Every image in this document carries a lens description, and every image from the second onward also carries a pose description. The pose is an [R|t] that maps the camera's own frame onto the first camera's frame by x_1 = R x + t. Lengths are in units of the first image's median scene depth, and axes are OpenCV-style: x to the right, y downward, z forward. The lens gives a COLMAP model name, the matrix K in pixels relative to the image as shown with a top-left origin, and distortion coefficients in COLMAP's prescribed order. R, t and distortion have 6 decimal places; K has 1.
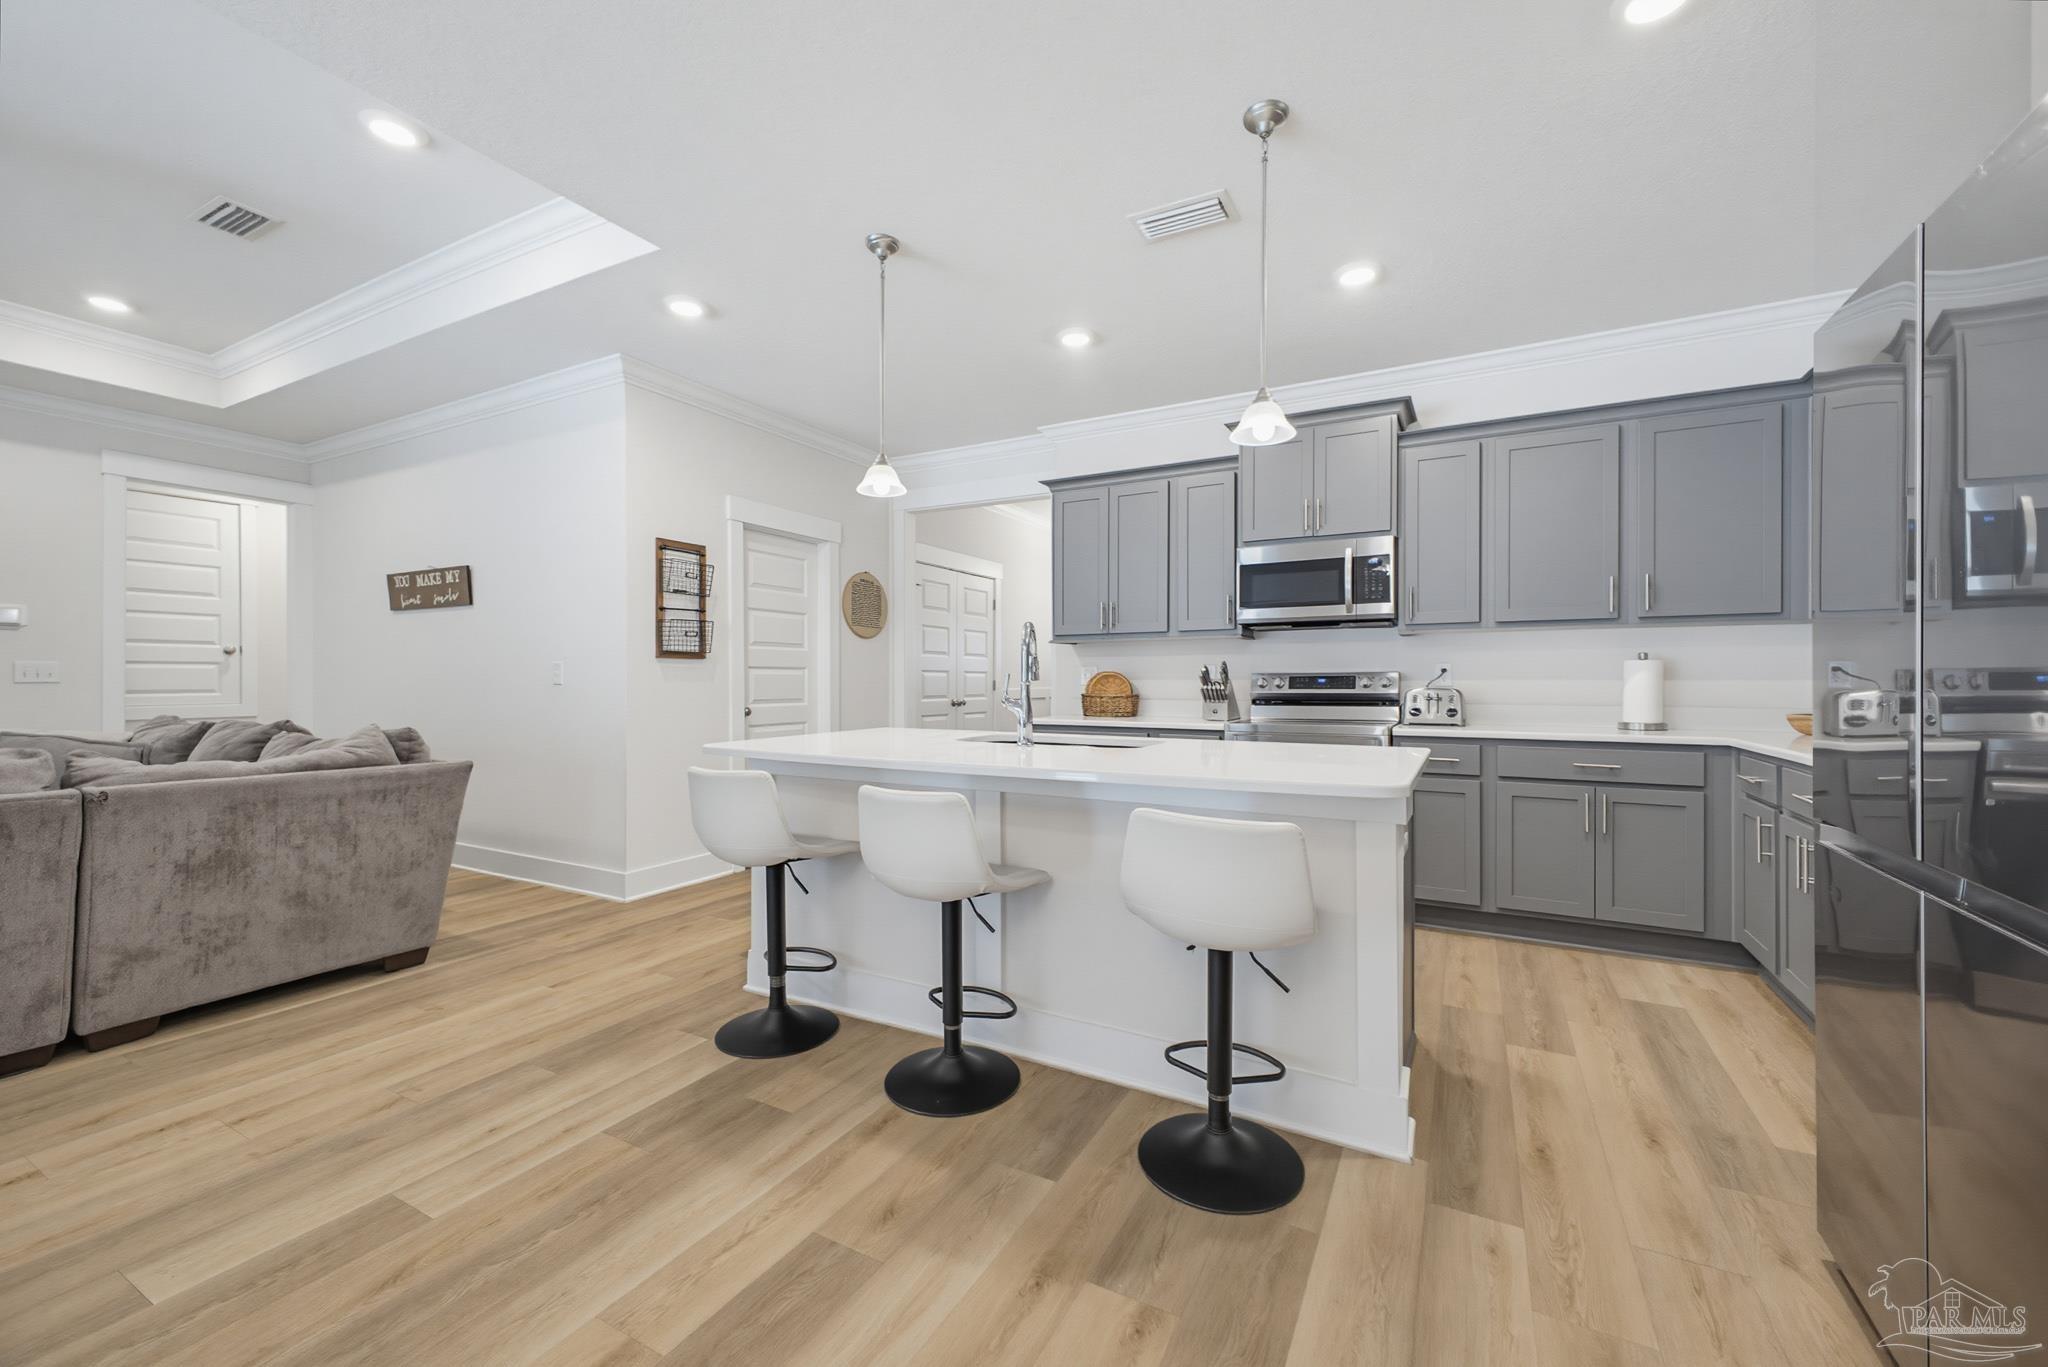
lens RADIAL K [[824.5, 0, 1030.2], [0, 824.5, 683.3], [0, 0, 1]] dist [0.002883, 0.000316]
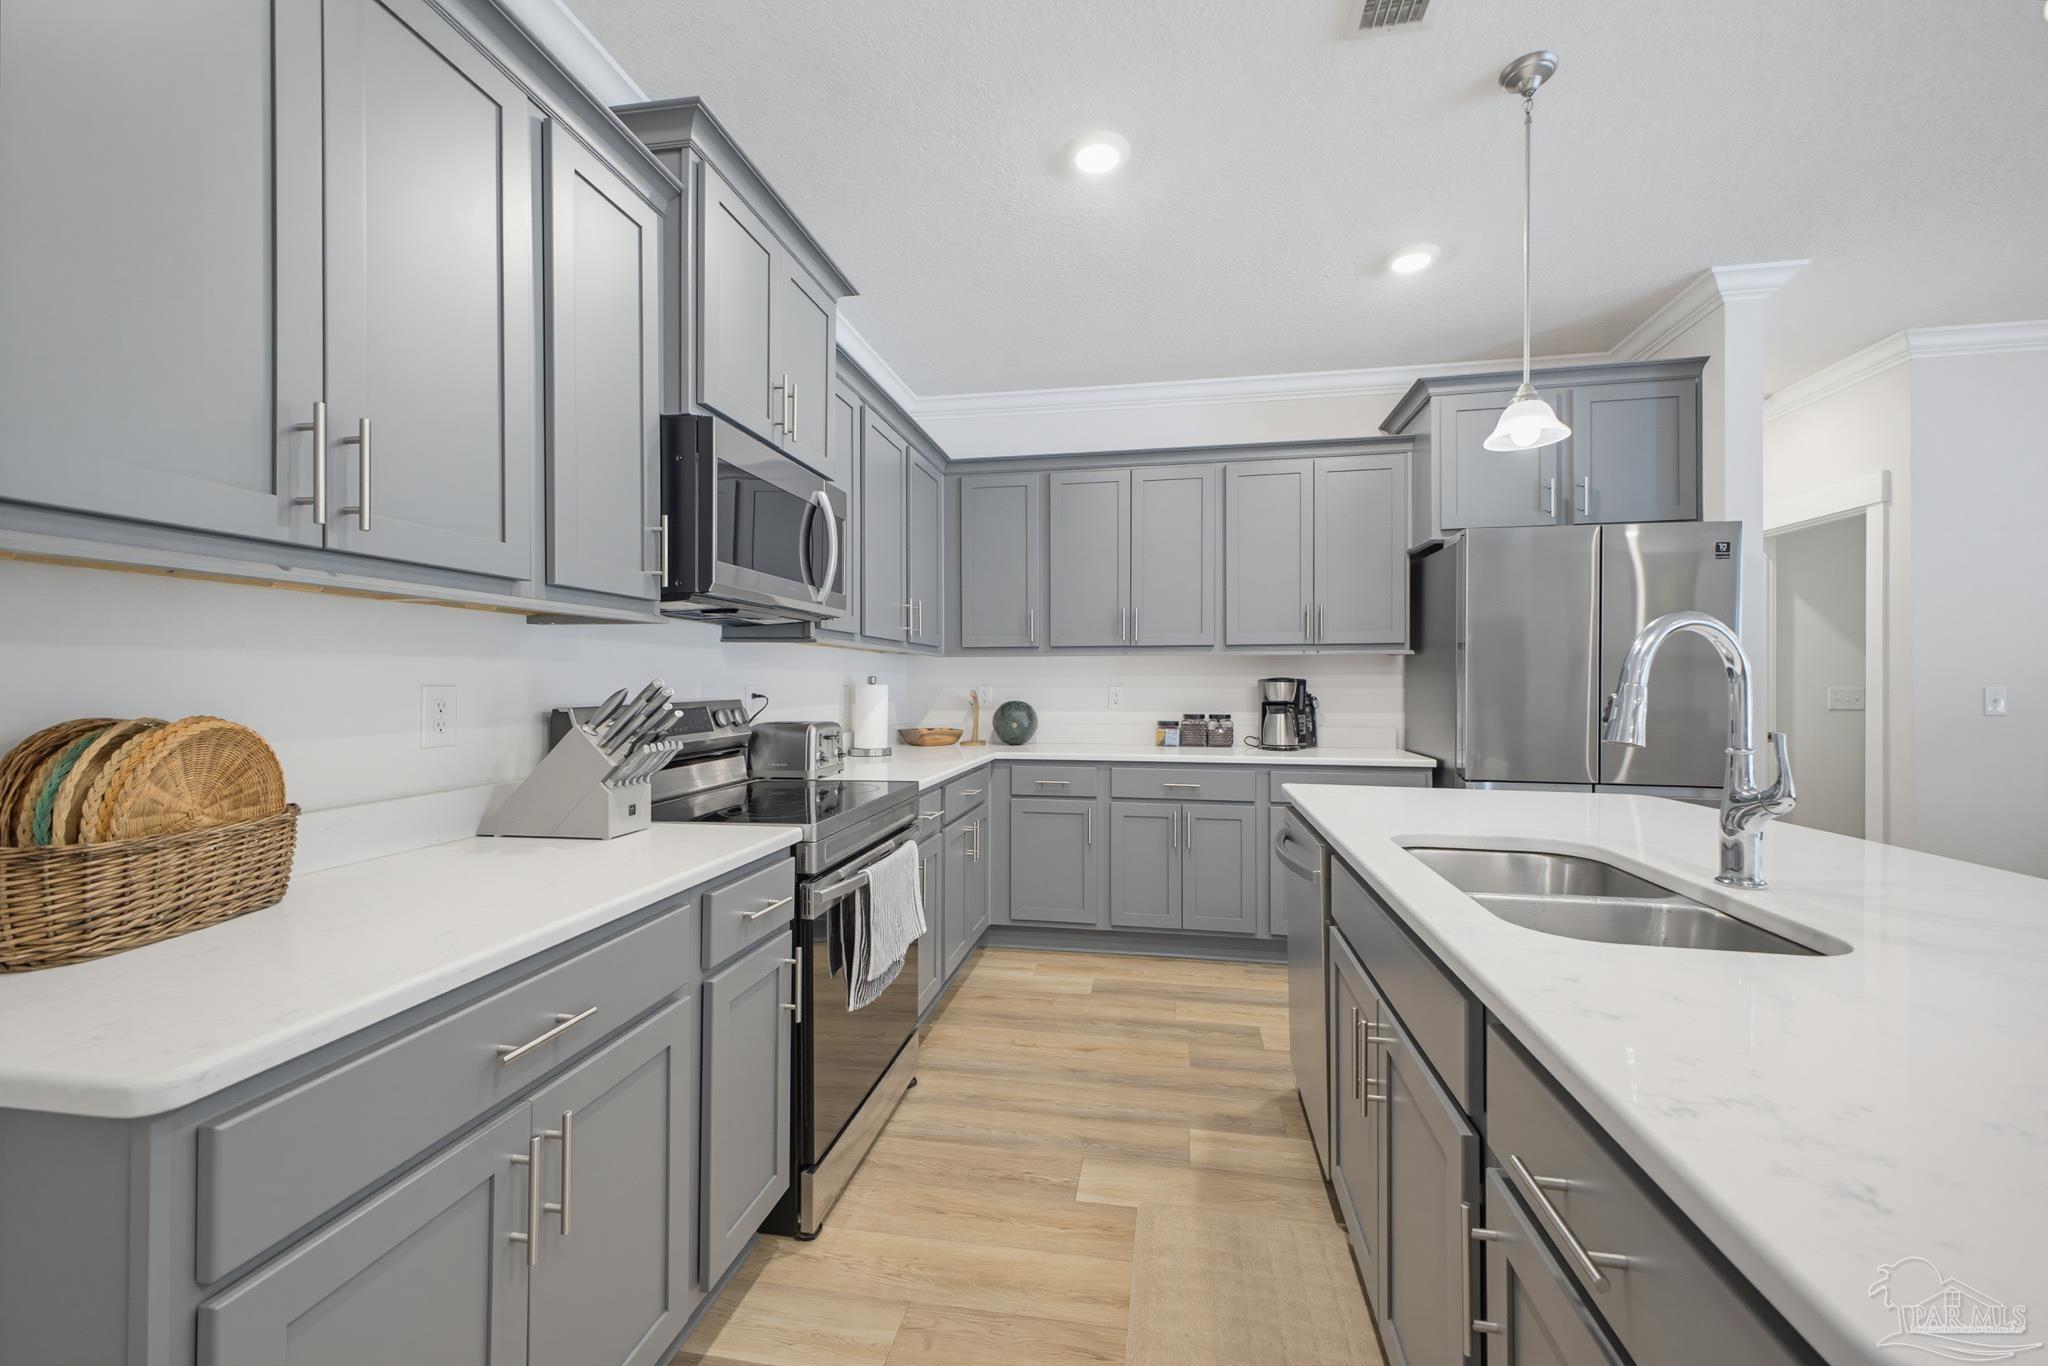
lens RADIAL K [[824.5, 0, 1029.3], [0, 824.5, 677.2], [0, 0, 1]] dist [0.002883, 0.000316]
pose [[-0.319081, 0.001574, 0.947726, -0.163117], [0.005183, 0.999987, 0.000084, -0.024389], [-0.947713, 0.004939, -0.319085, 0.750218]]
